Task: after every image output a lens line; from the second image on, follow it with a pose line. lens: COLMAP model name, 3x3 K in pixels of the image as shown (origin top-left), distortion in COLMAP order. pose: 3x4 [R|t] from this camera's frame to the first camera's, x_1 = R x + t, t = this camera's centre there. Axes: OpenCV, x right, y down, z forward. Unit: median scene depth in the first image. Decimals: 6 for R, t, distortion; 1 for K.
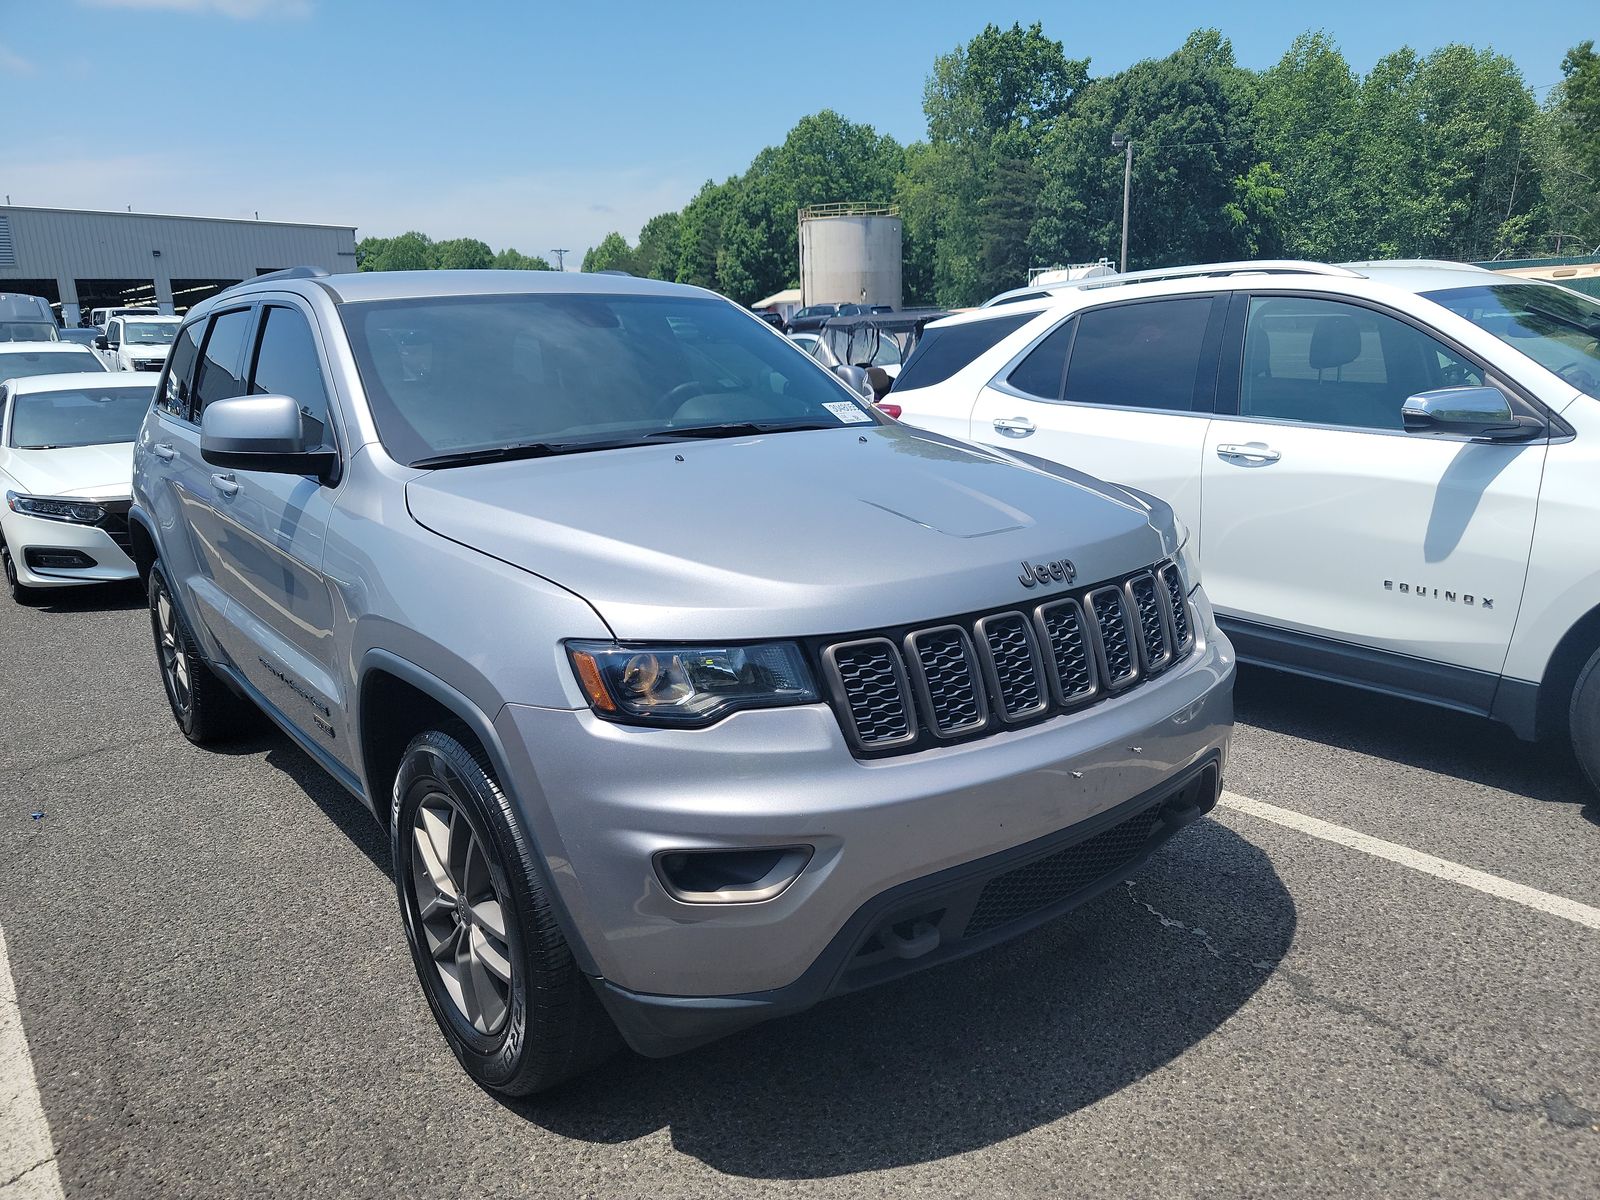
lens RADIAL K [[1113.9, 0, 800.0], [0, 1113.9, 600.0], [0, 0, 1]] dist [-0.001399, -0.000241]
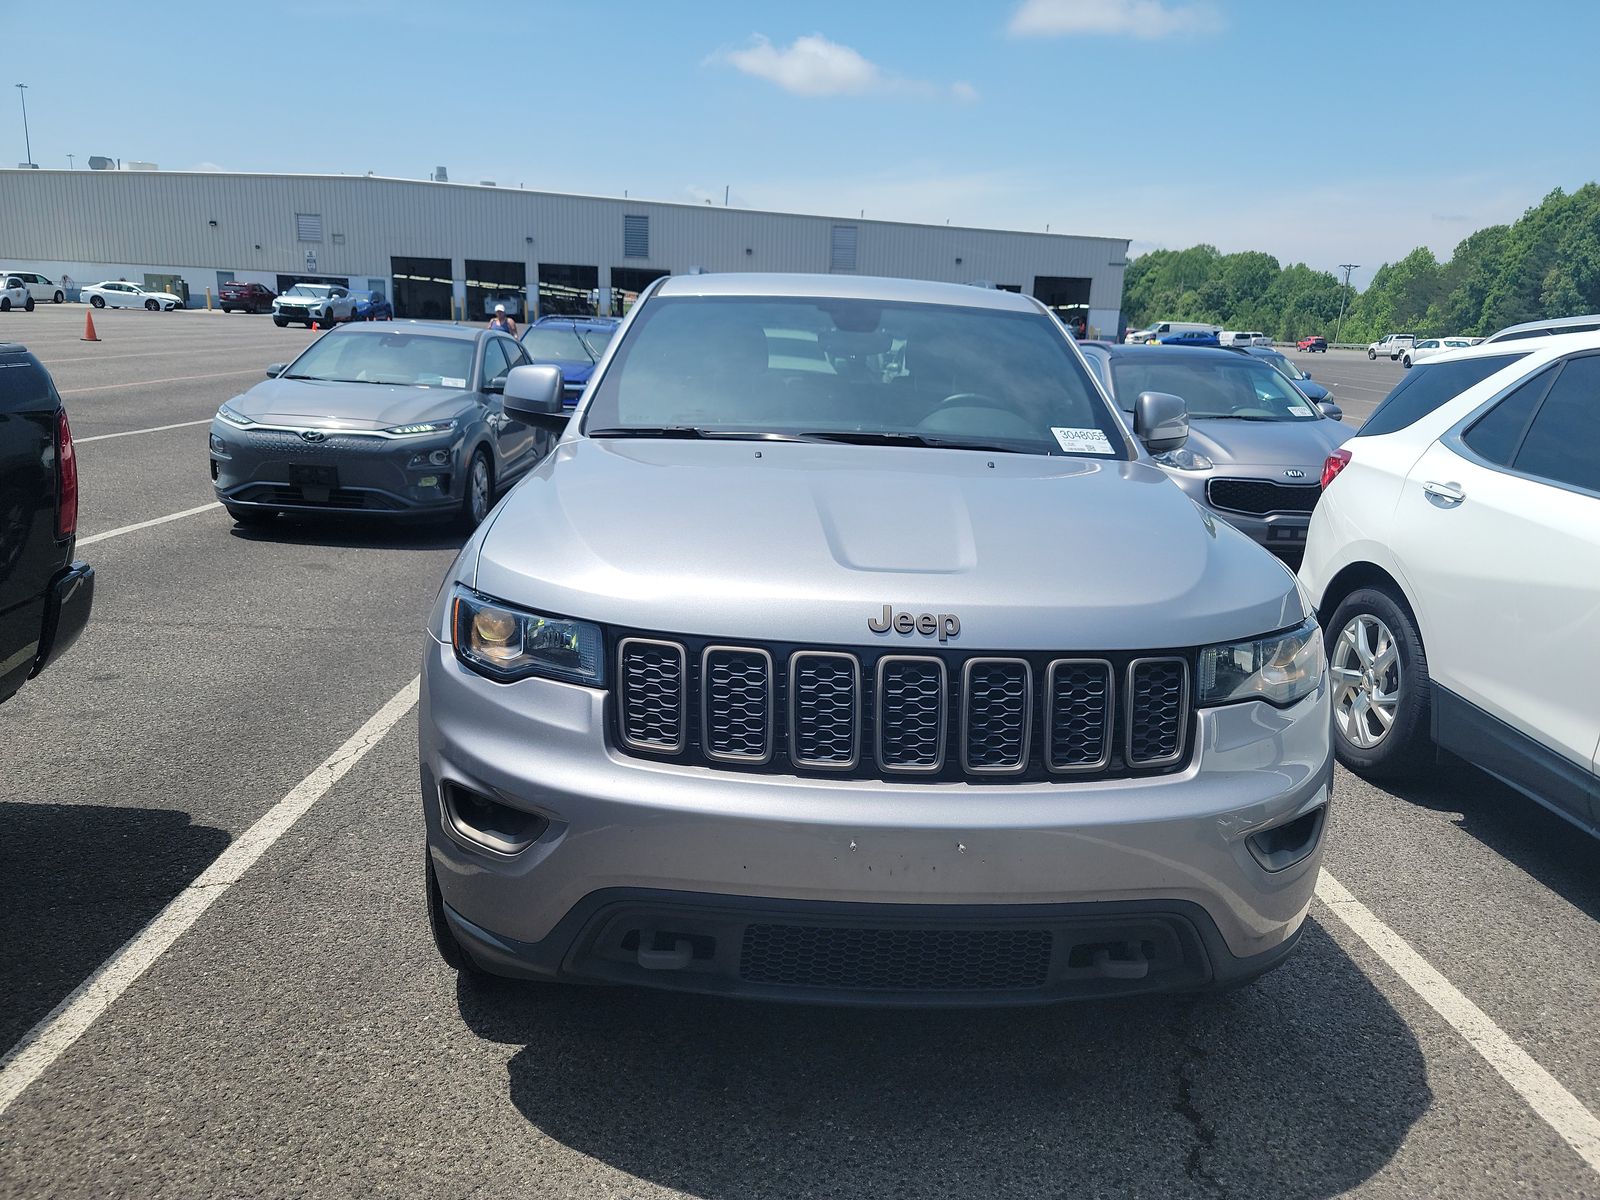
lens RADIAL K [[1112.1, 0, 799.2], [0, 1112.1, 575.6], [0, 0, 1]] dist [0.002345, 0.001654]
pose [[0.805831, 0.186434, -0.562030, 0.605905], [-0.202574, 0.978670, 0.034192, -0.069477], [0.556417, 0.086300, 0.826410, 0.197205]]
